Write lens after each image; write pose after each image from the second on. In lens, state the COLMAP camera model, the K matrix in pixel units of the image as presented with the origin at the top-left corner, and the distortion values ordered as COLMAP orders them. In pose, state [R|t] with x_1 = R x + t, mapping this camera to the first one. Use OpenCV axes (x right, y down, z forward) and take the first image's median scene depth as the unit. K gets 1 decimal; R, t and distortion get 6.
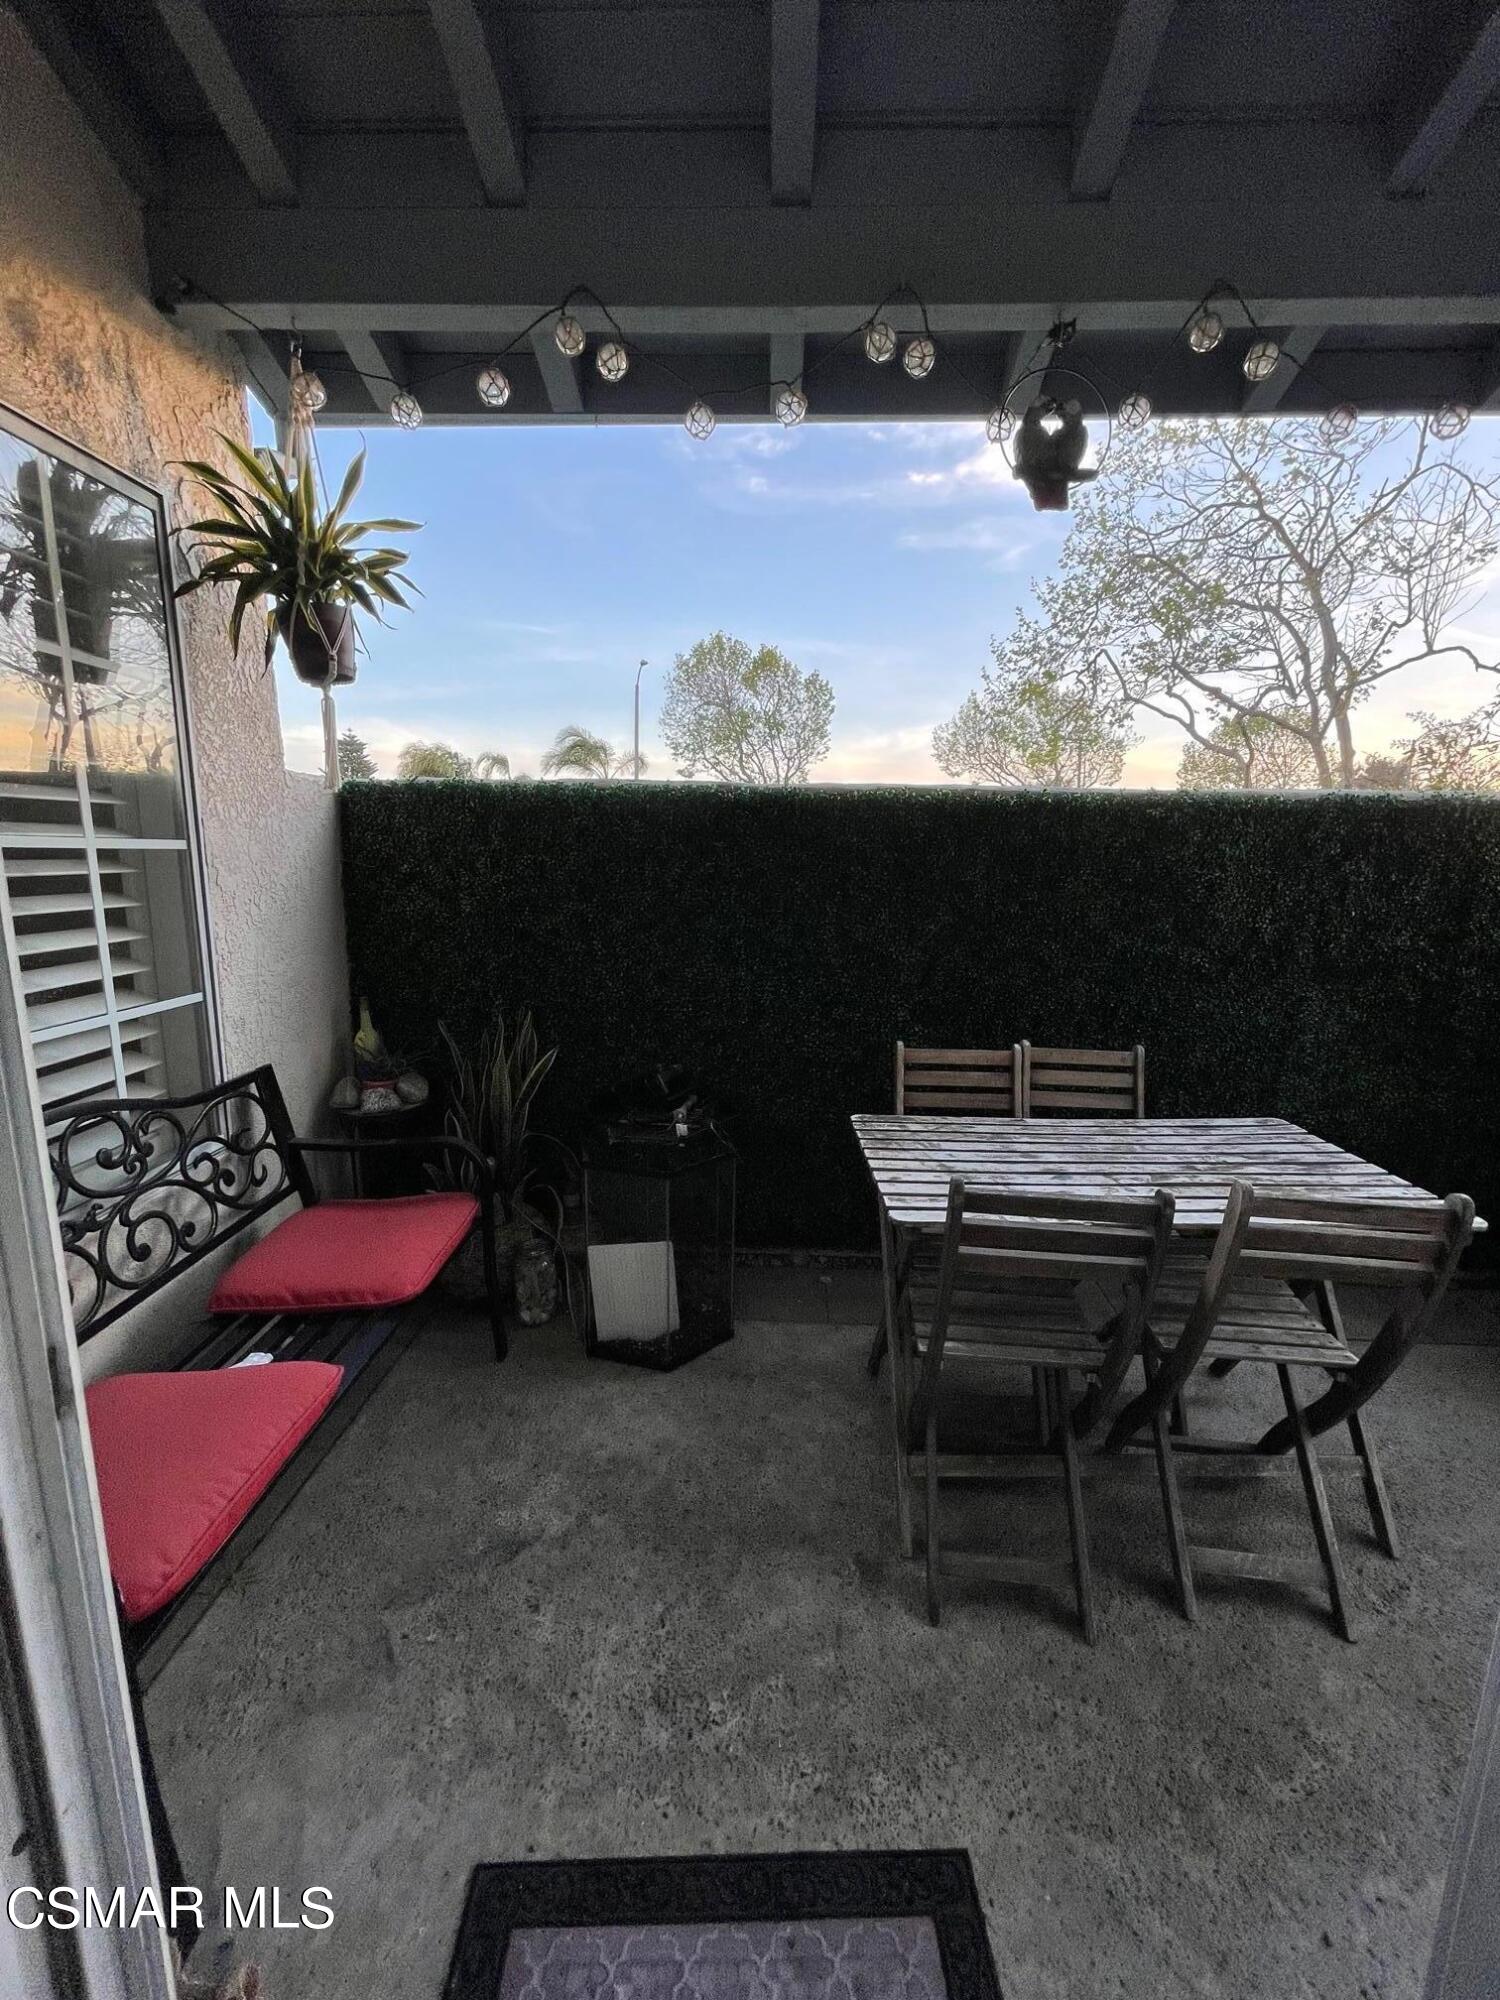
lens RADIAL K [[807.8, 0, 754.8], [0, 807.8, 1000.1], [0, 0, 1]] dist [-0.018371, 0.013161]
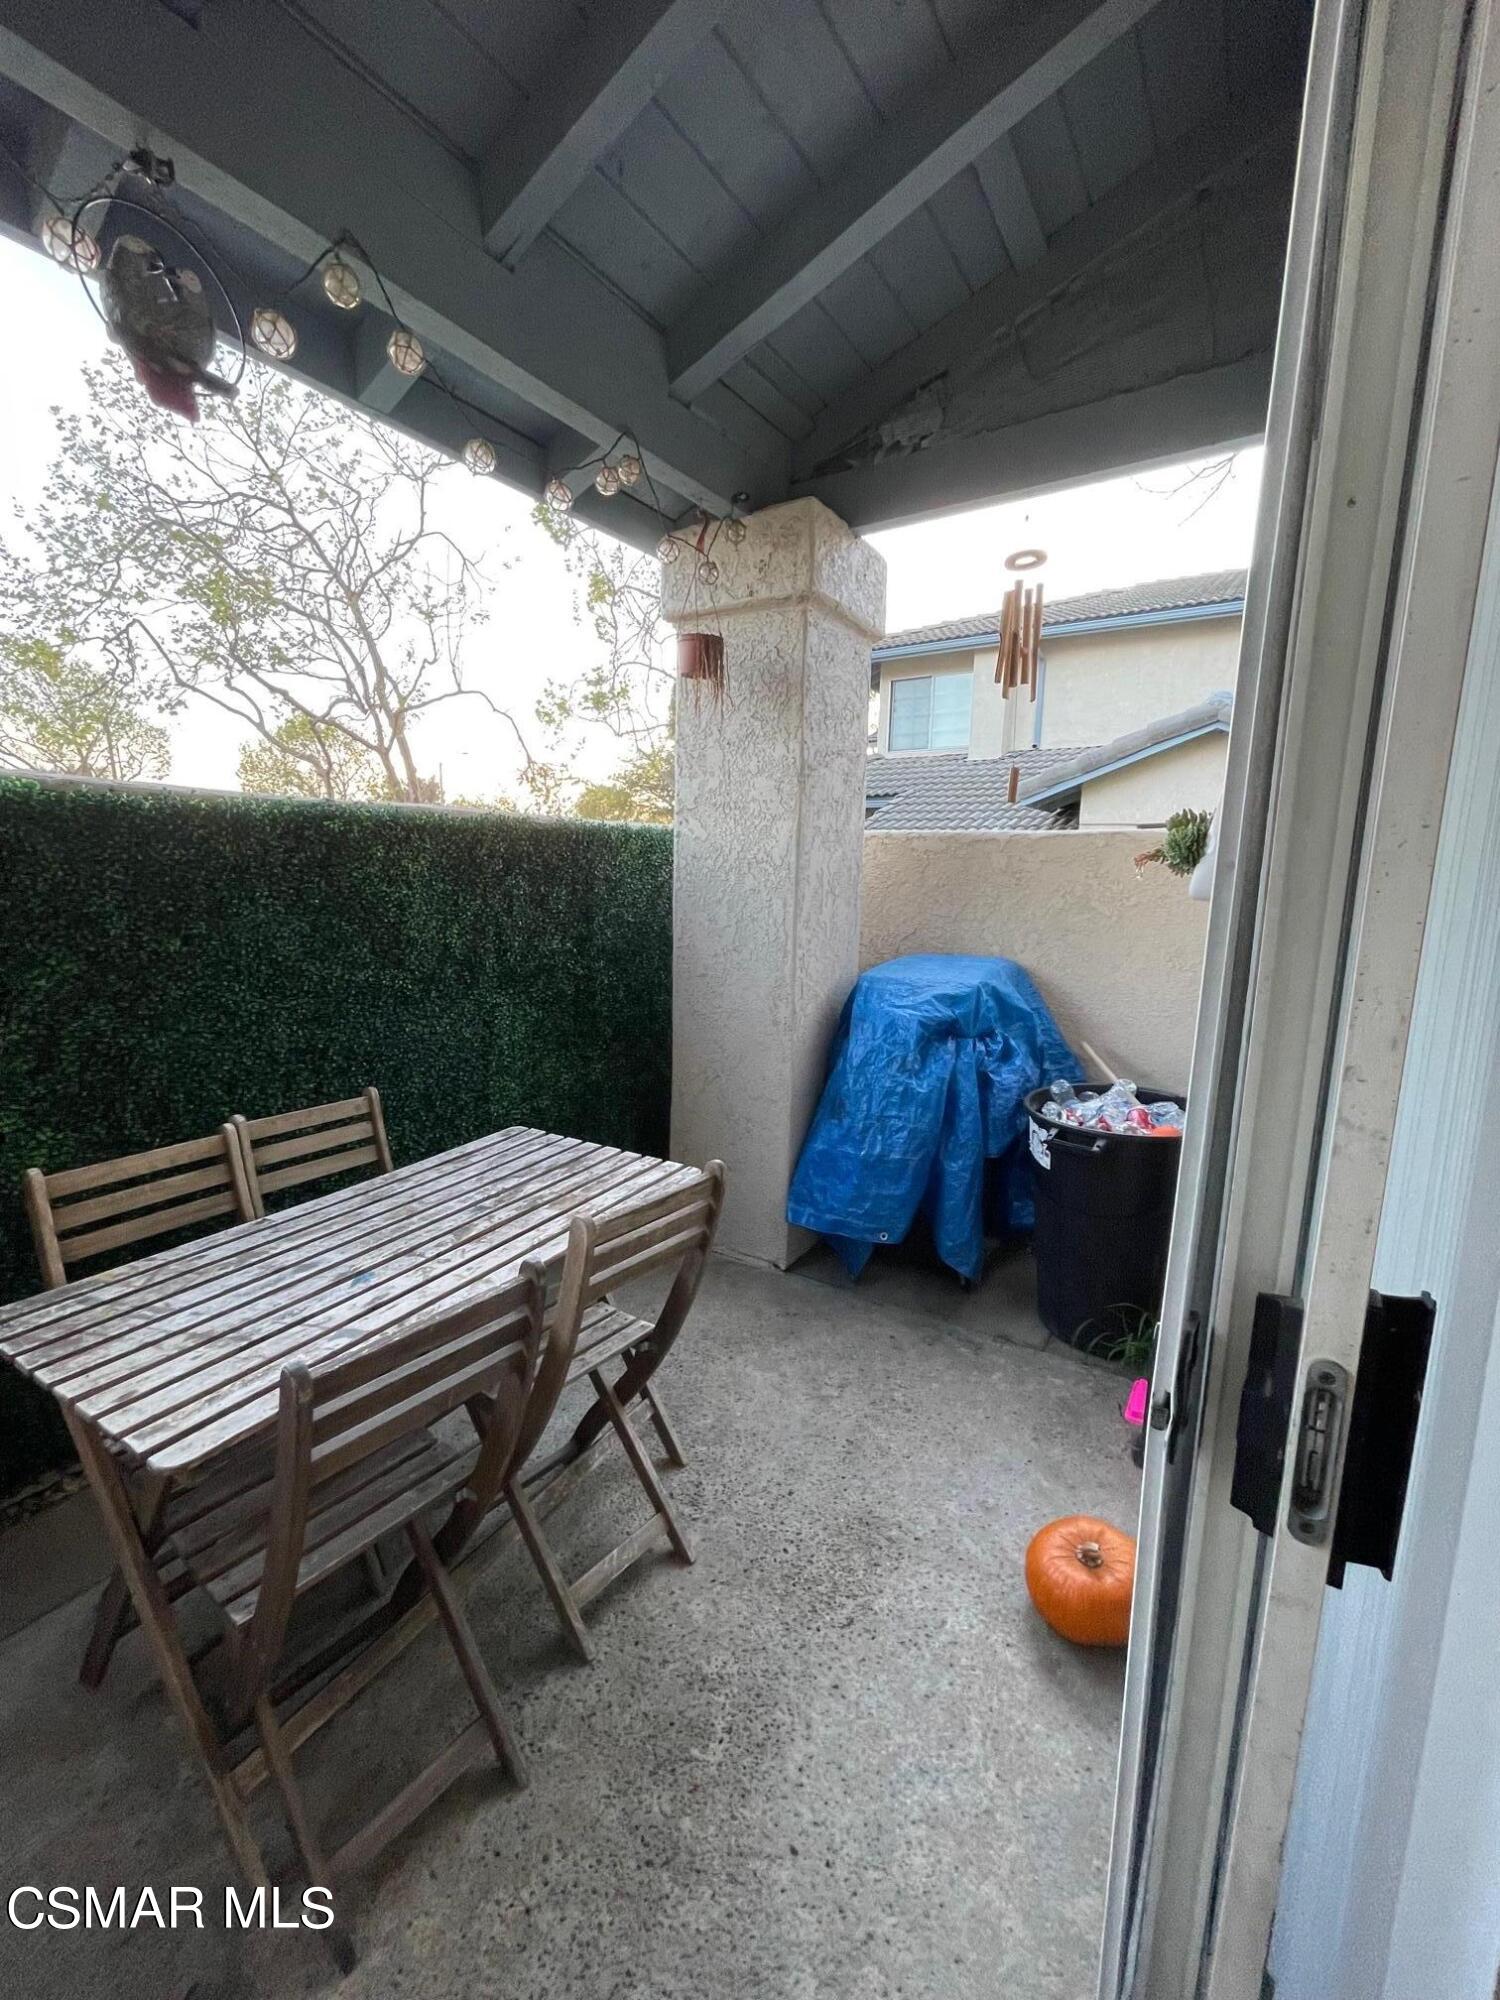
lens RADIAL K [[807.8, 0, 754.8], [0, 807.8, 1000.1], [0, 0, 1]] dist [-0.018371, 0.013161]
pose [[0.511308, -0.143443, 0.847342, -0.046818], [0.146100, 0.986128, 0.078777, -0.046942], [-0.846888, 0.083518, 0.525172, 0.164281]]
